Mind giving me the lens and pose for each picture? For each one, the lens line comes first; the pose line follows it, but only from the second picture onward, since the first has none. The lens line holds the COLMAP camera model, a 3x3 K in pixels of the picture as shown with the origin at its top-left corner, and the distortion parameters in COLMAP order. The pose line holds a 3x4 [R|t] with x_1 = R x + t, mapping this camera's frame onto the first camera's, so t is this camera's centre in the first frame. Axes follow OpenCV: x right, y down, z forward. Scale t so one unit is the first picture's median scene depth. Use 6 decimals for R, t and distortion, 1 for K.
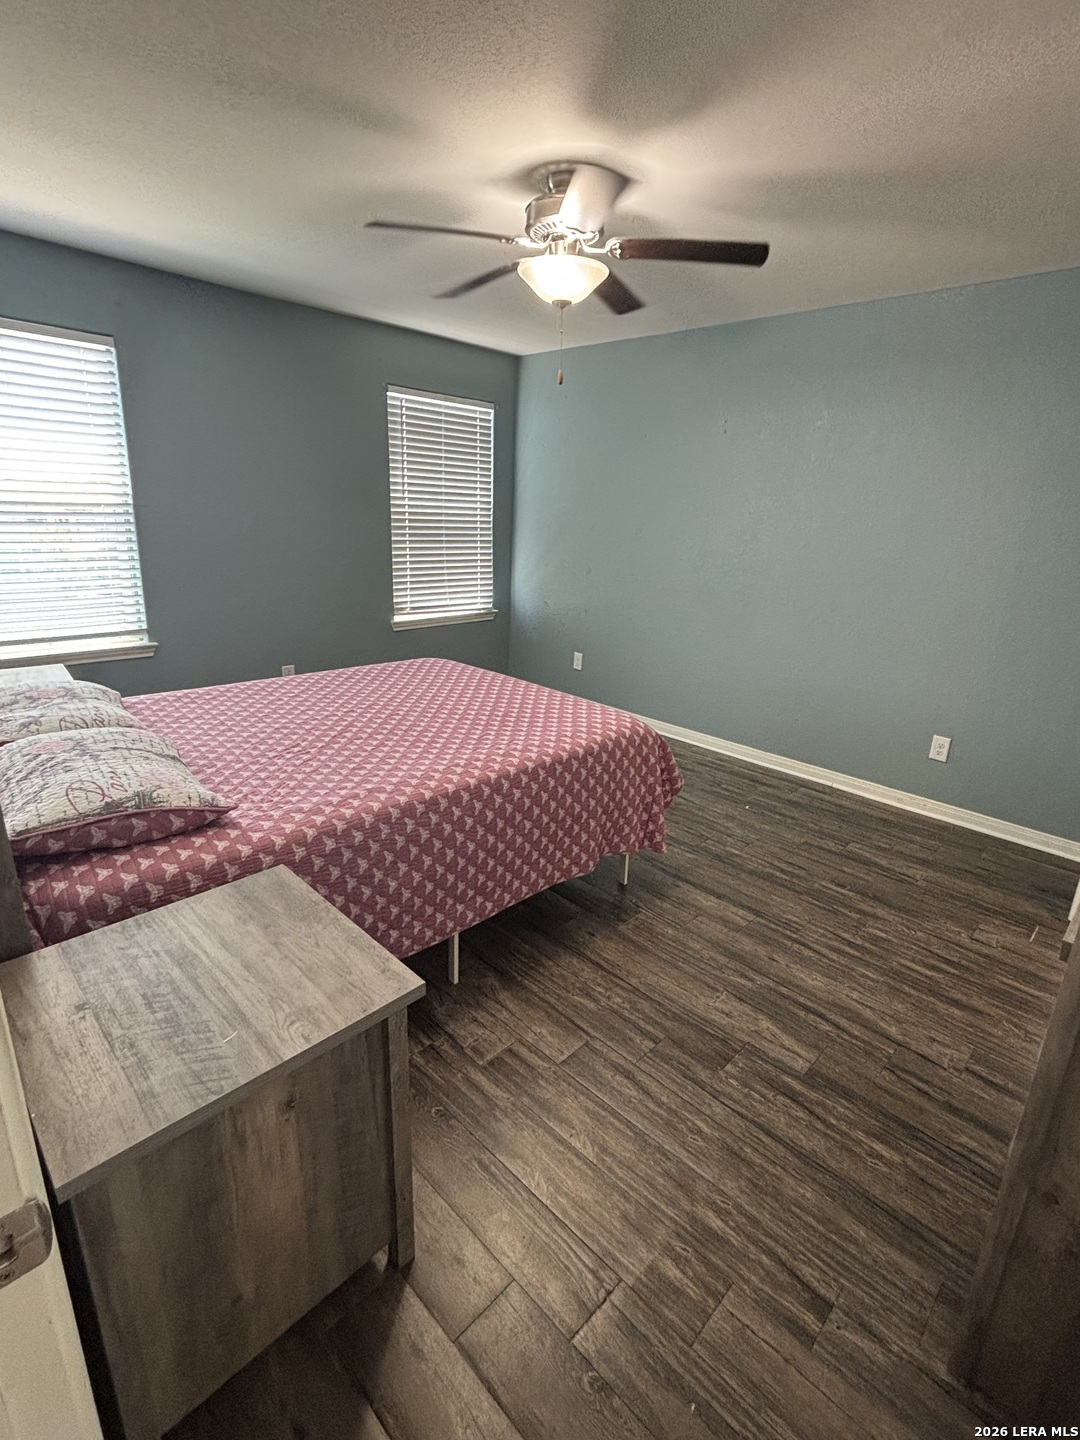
lens RADIAL K [[680.6, 0, 540.2], [0, 680.6, 720.3], [0, 0, 1]] dist [0.001046, 0.000108]
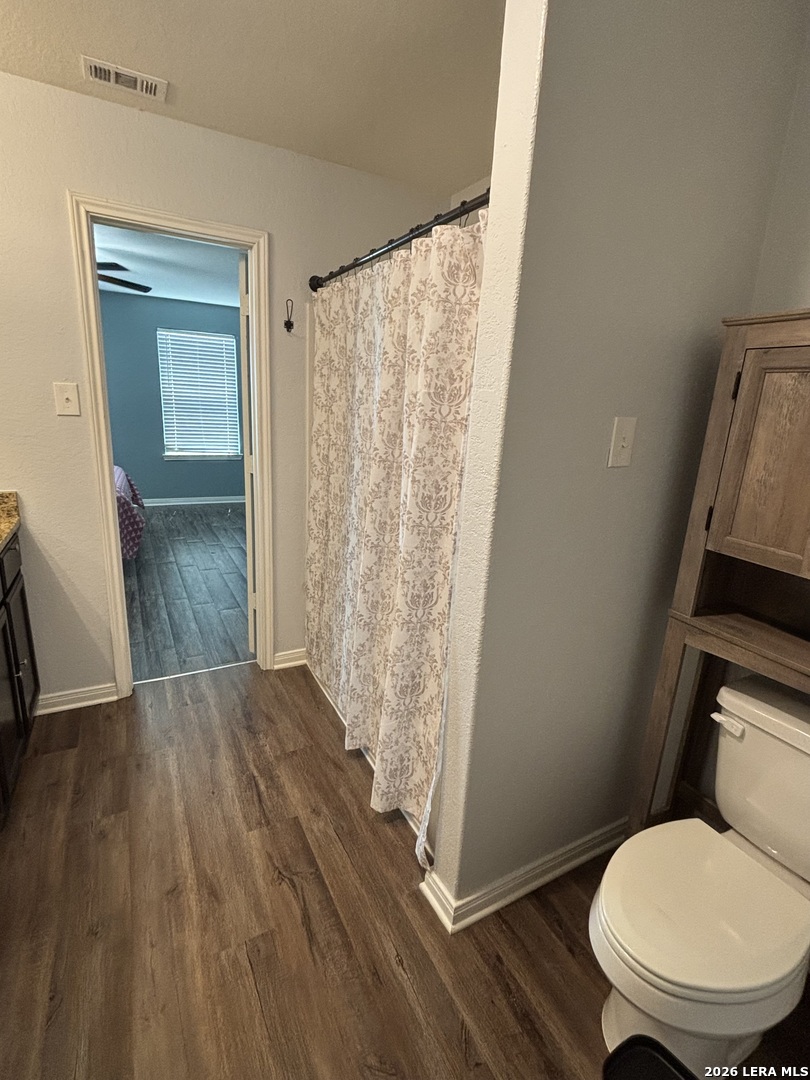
lens RADIAL K [[510.5, 0, 404.7], [0, 510.5, 540.1], [0, 0, 1]] dist [0.001046, 0.000108]
pose [[0.956086, 0.087134, -0.279834, 0.787617], [-0.102157, 0.993983, -0.039530, 0.068424], [0.274705, 0.066381, 0.959234, -0.114360]]
